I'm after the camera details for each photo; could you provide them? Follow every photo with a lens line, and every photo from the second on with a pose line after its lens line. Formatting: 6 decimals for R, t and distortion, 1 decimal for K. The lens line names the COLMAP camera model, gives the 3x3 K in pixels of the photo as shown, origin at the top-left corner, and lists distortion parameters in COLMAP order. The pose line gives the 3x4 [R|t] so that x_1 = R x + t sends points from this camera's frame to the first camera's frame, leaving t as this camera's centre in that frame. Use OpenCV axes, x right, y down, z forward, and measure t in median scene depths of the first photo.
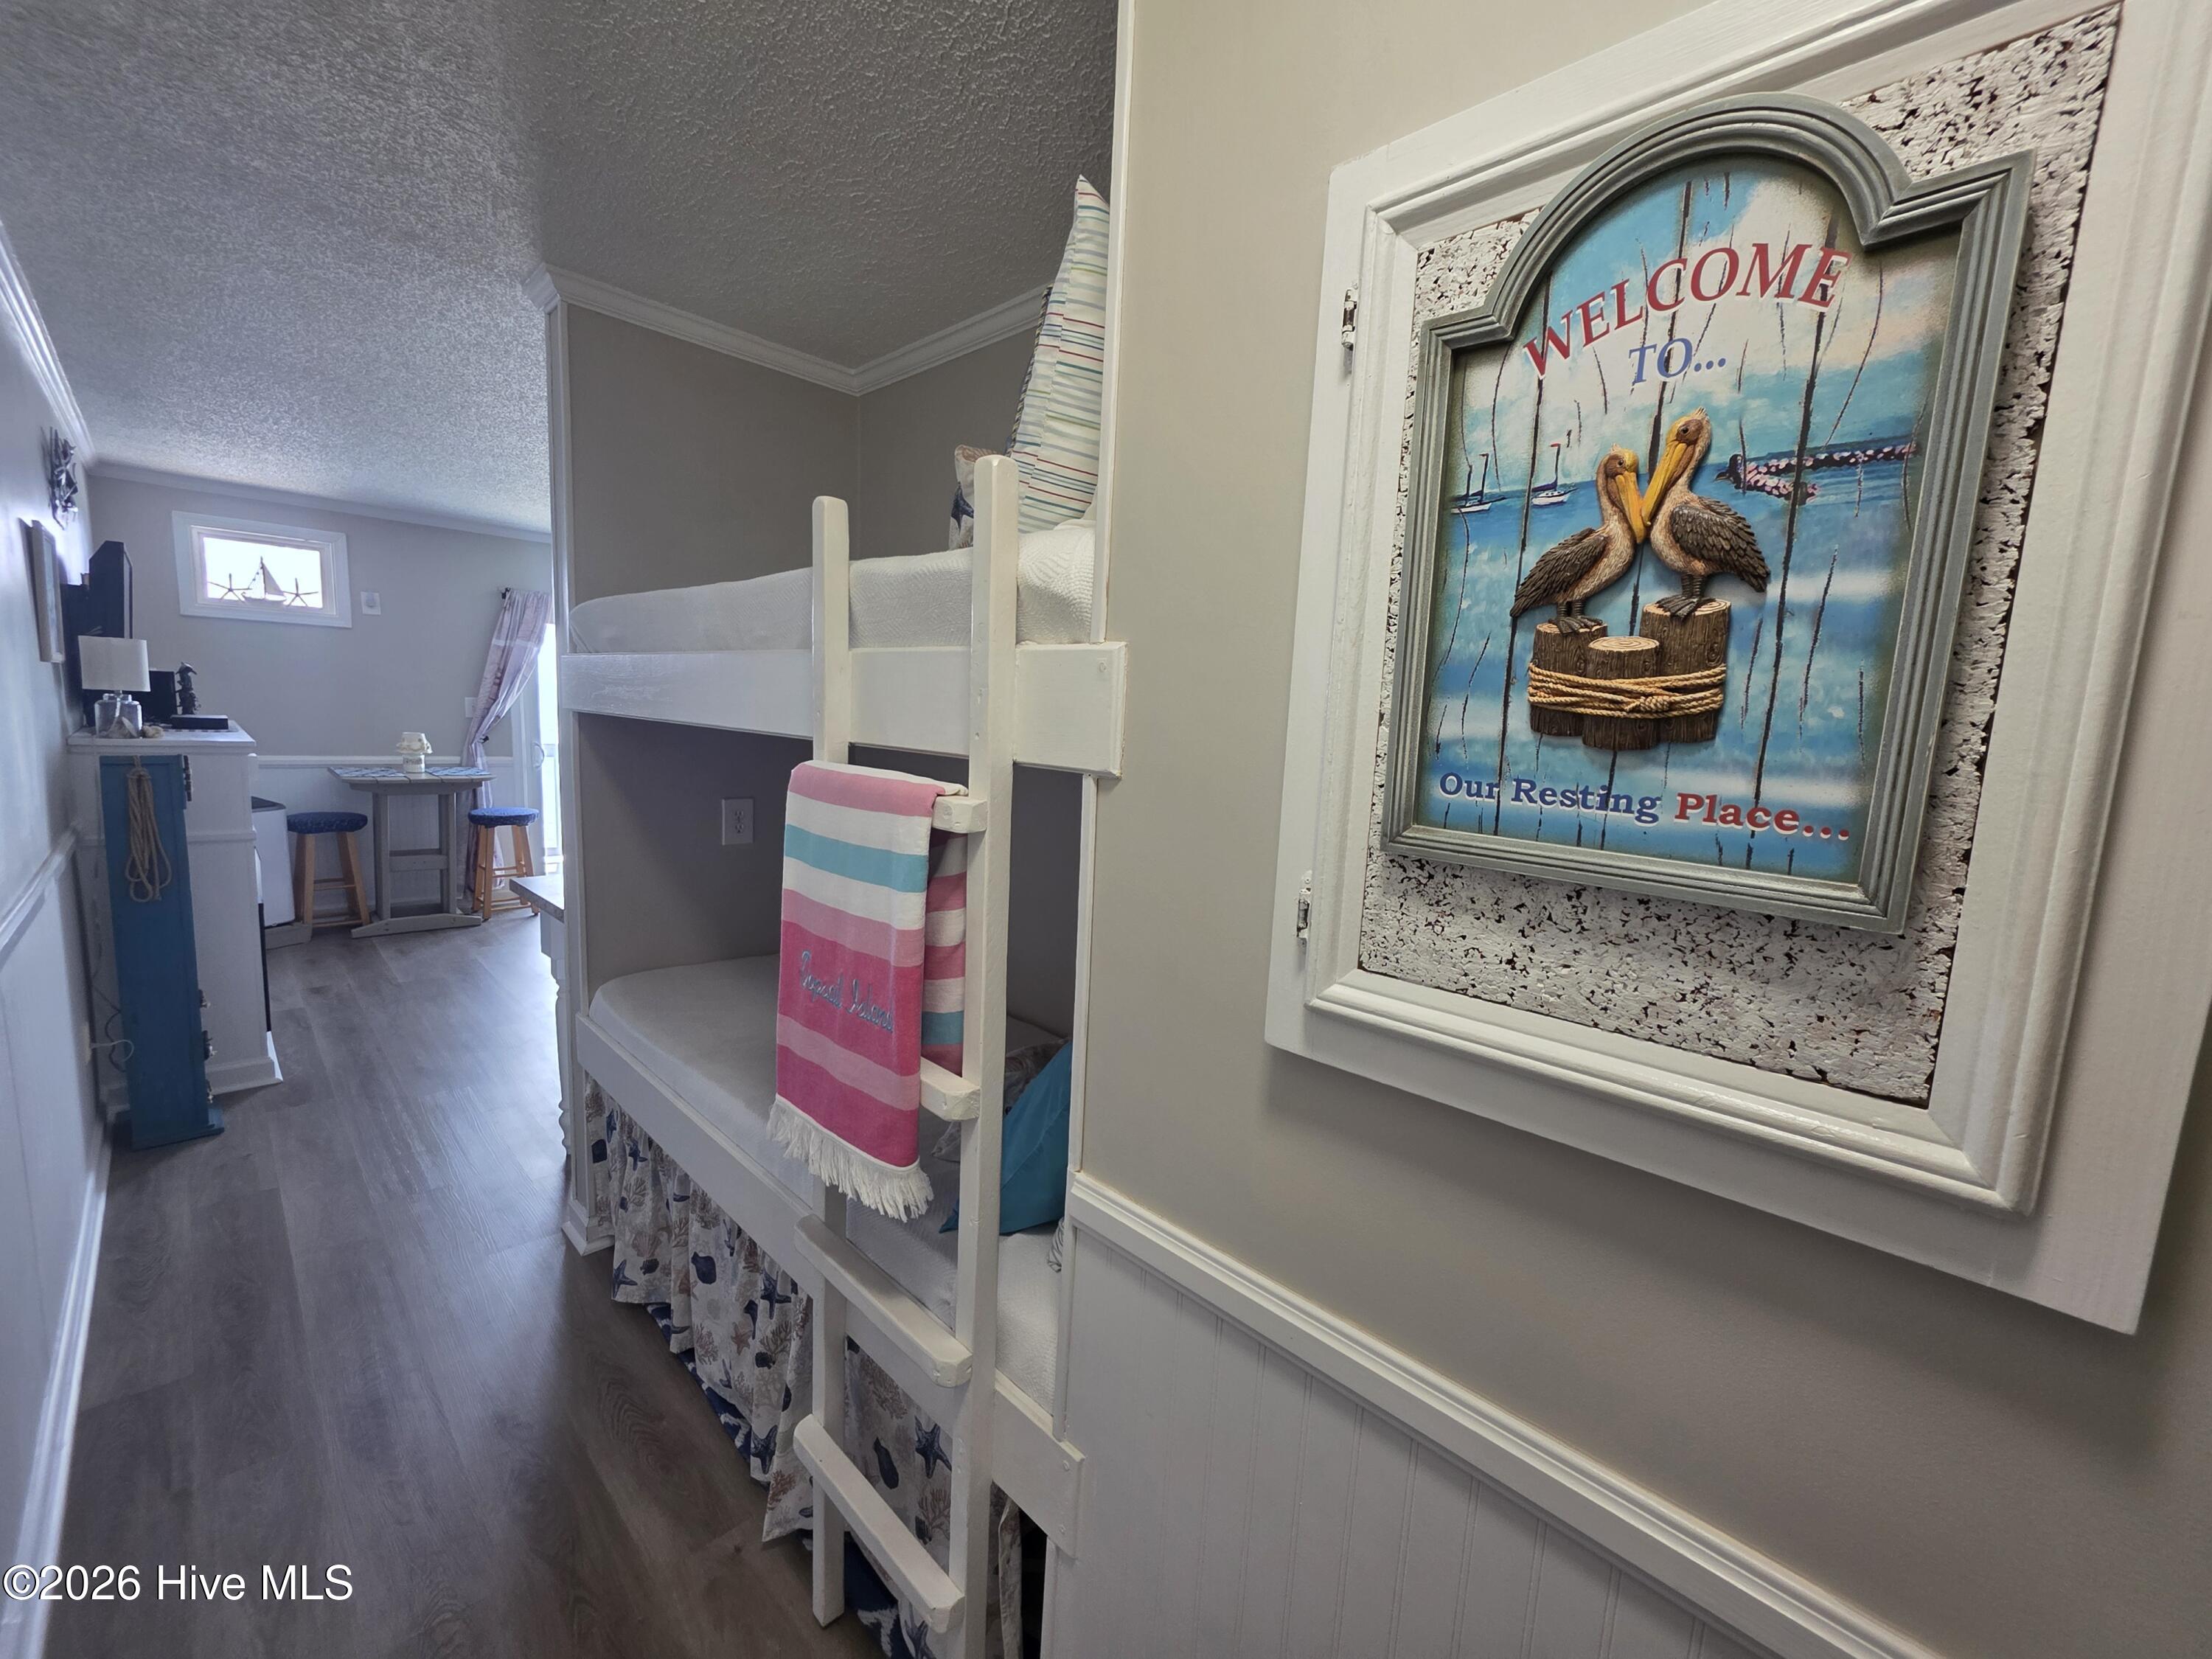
lens RADIAL K [[886.1, 0, 1100.7], [0, 886.1, 830.9], [0, 0, 1]] dist [0.002220, 0.000264]
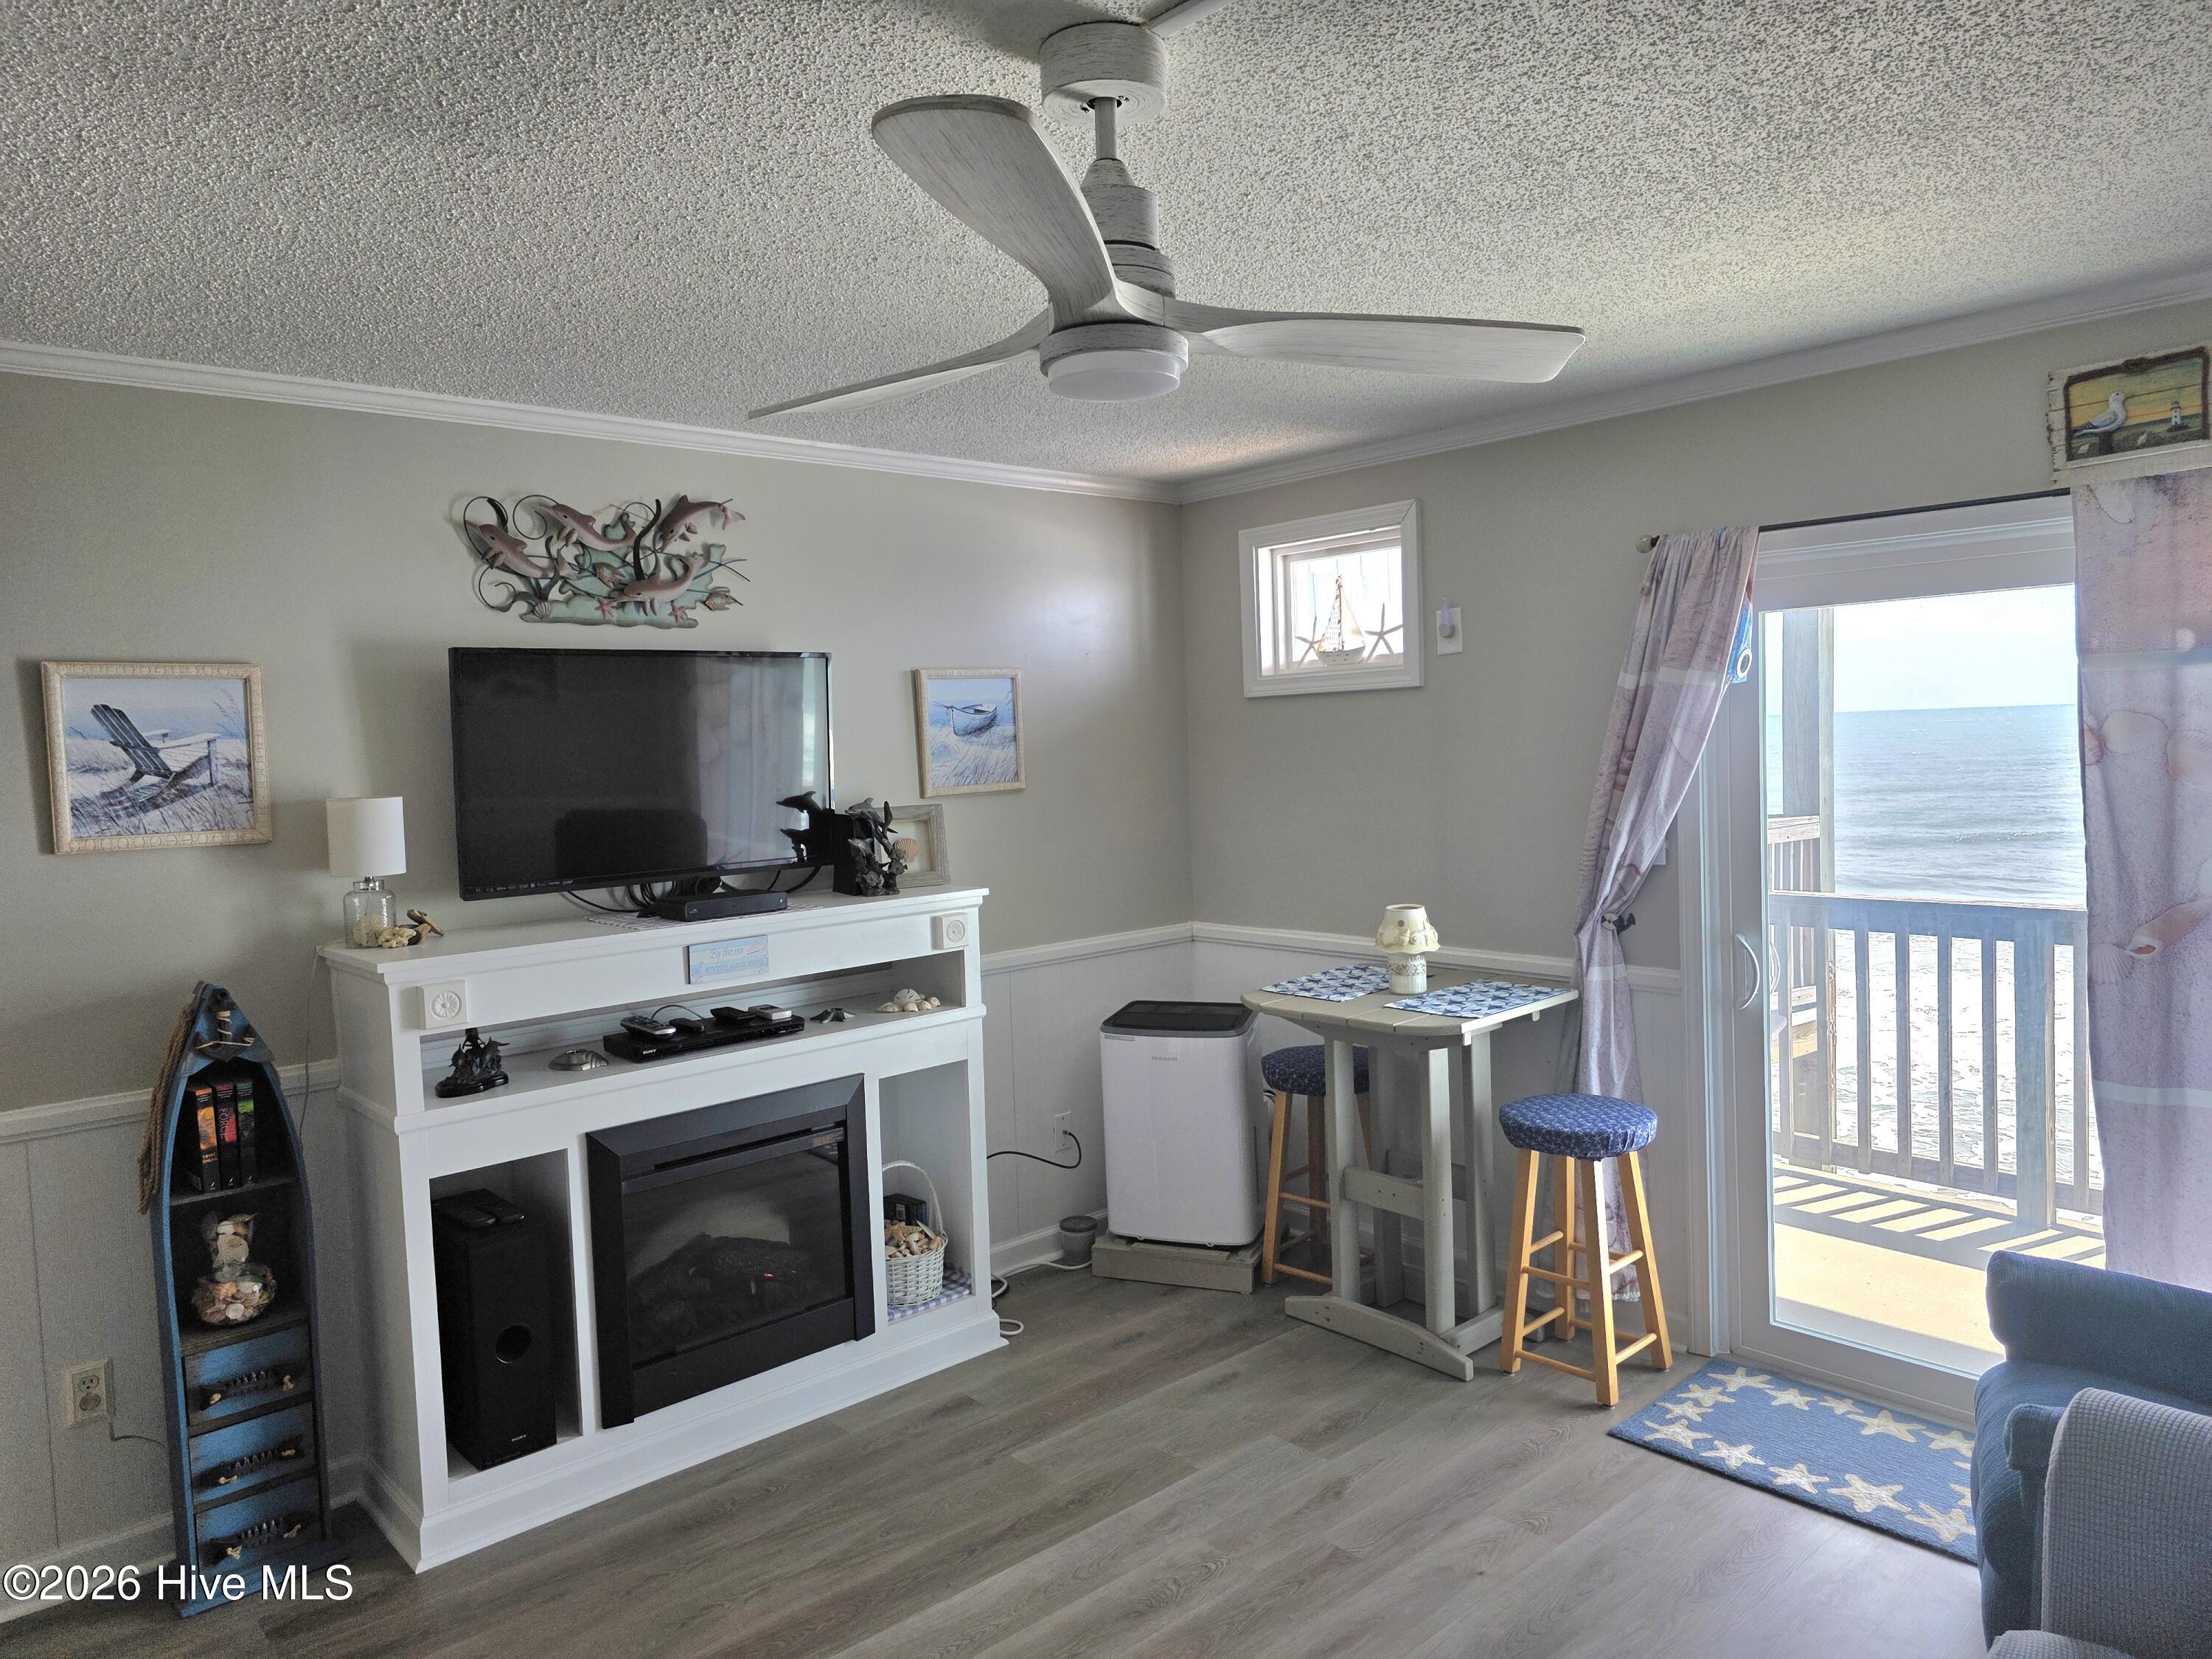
lens RADIAL K [[1482.6, 0, 1110.6], [0, 1482.6, 827.0], [0, 0, 1]] dist [0.061357, -0.057749]
pose [[-0.071417, 0.008558, -0.997410, -0.007243], [-0.100102, 0.994853, 0.015703, -0.152589], [0.992411, 0.100964, -0.070192, 0.930693]]
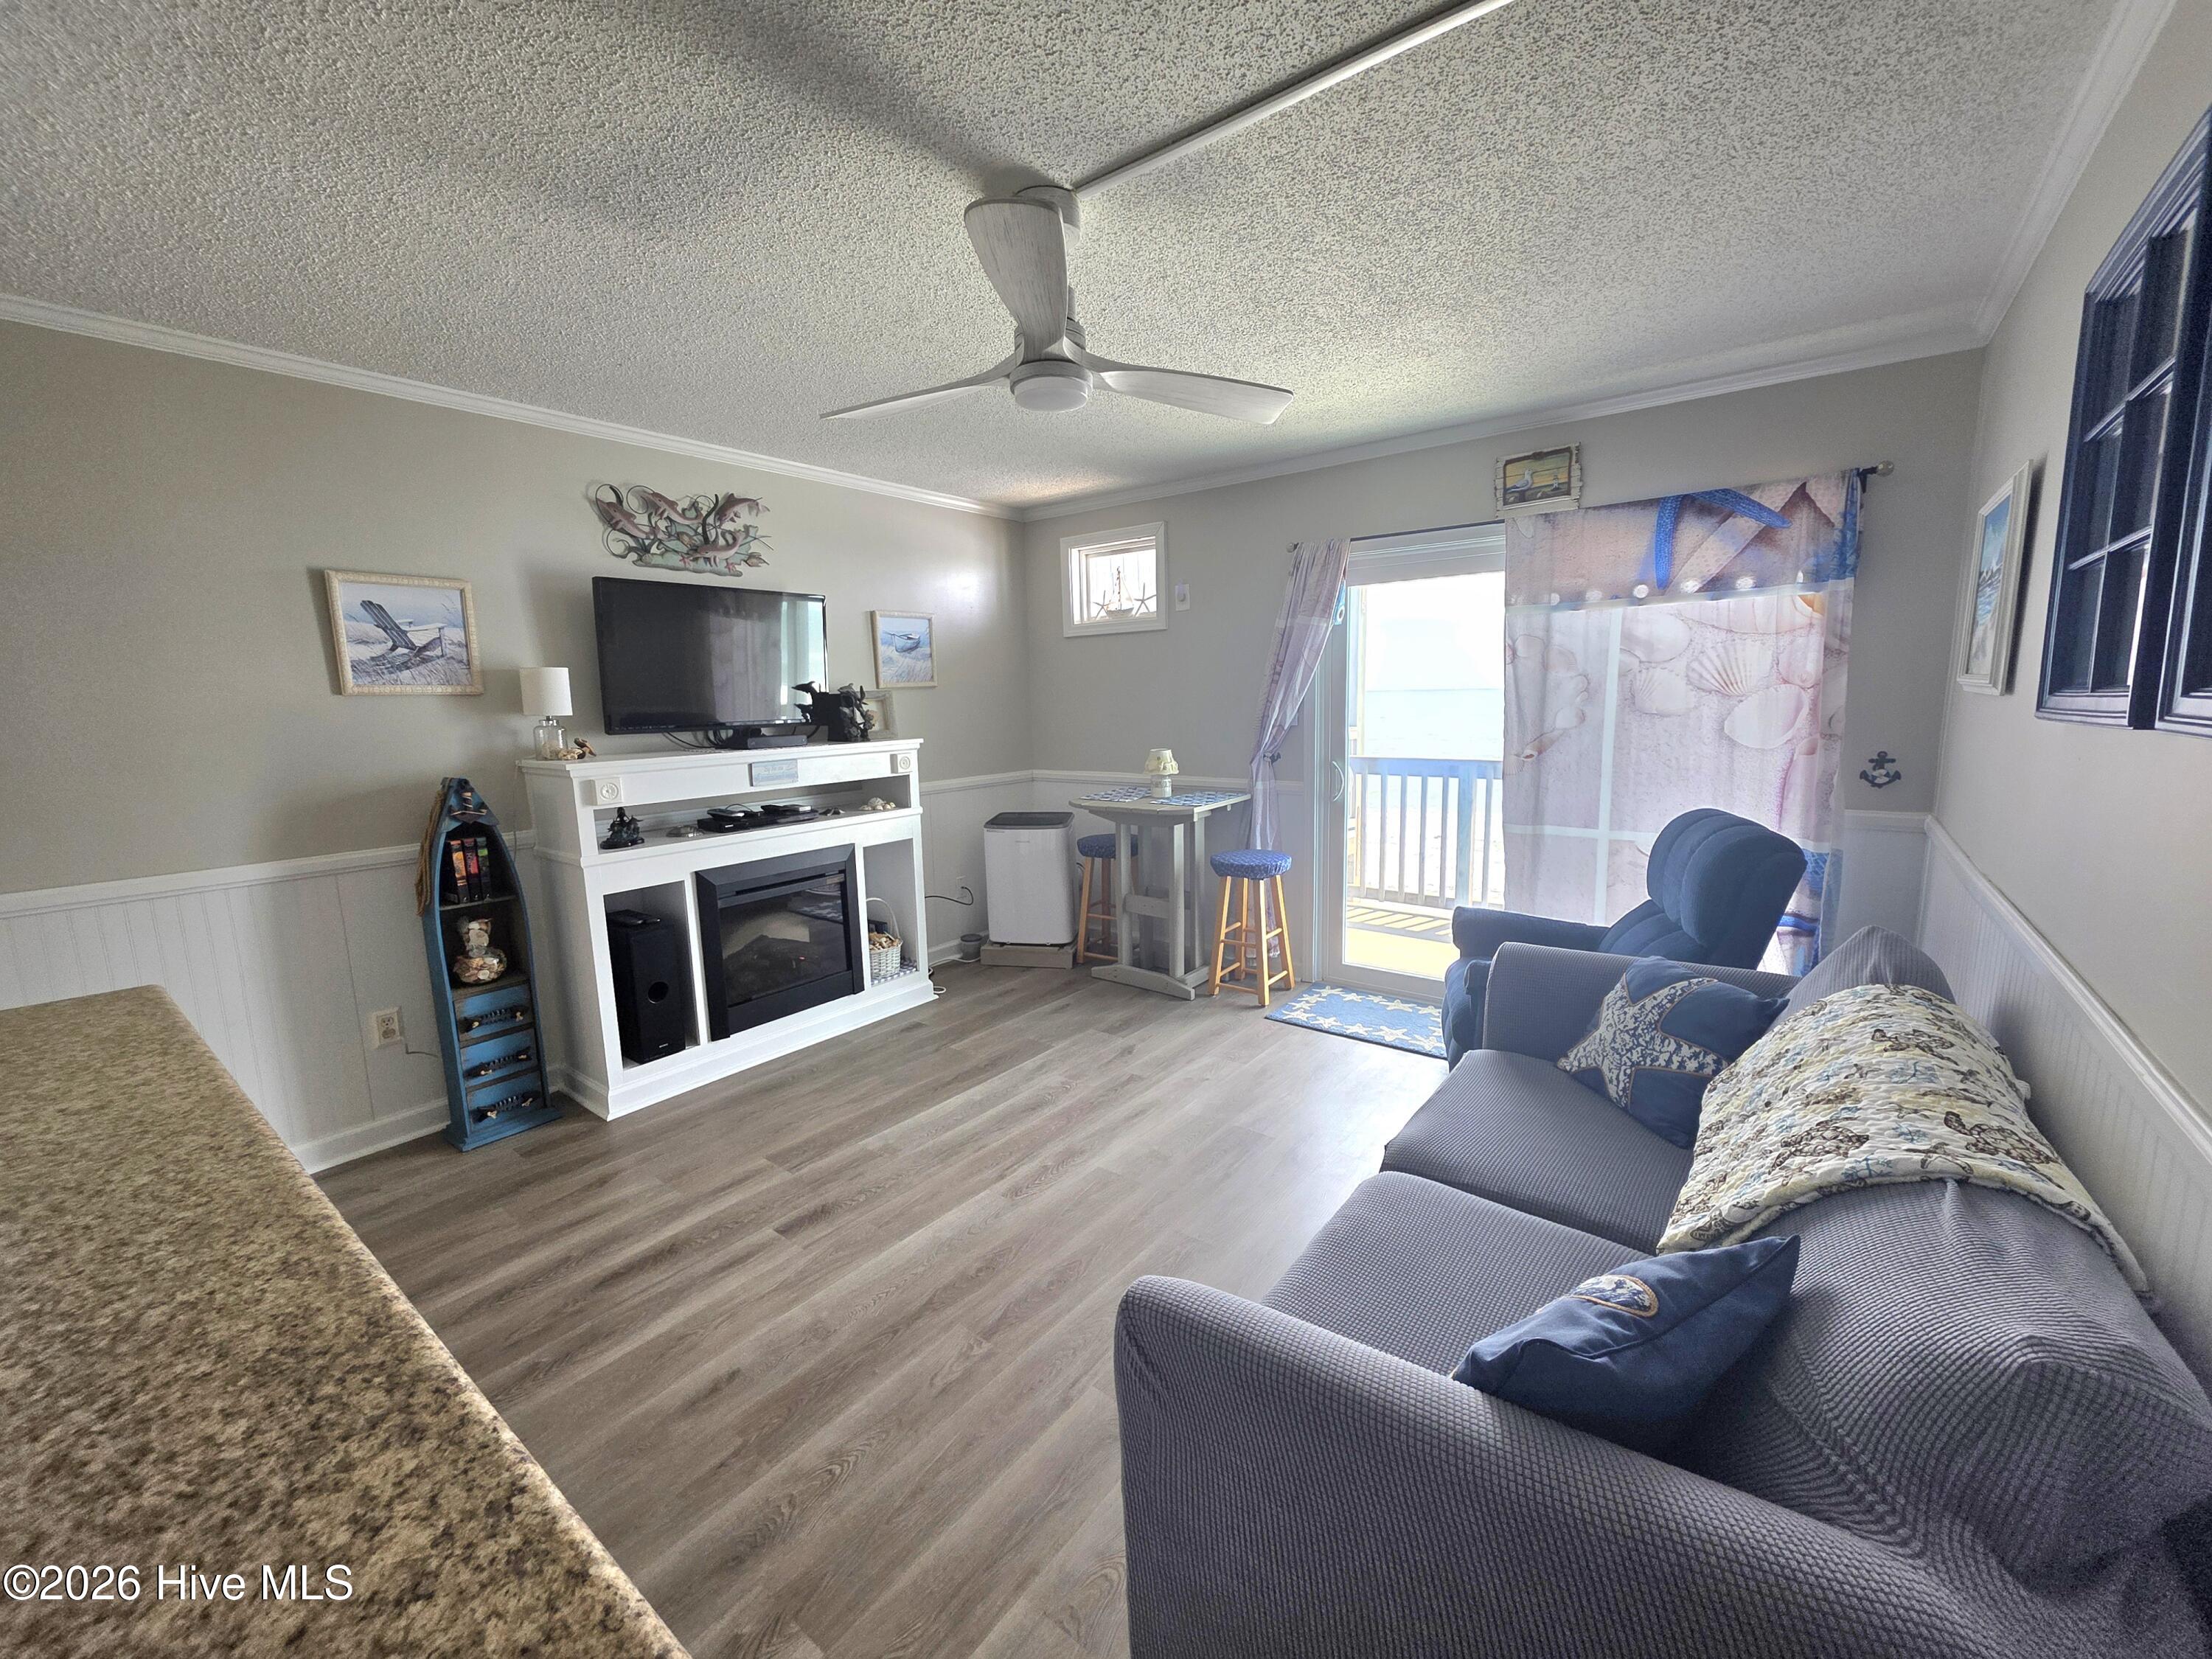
lens RADIAL K [[886.1, 0, 1100.7], [0, 886.1, 830.9], [0, 0, 1]] dist [0.002220, 0.000264]
pose [[0.102102, 0.094454, -0.990280, 0.035246], [-0.103446, 0.991093, 0.083866, -0.102496], [0.989381, 0.093878, 0.110963, 0.892297]]
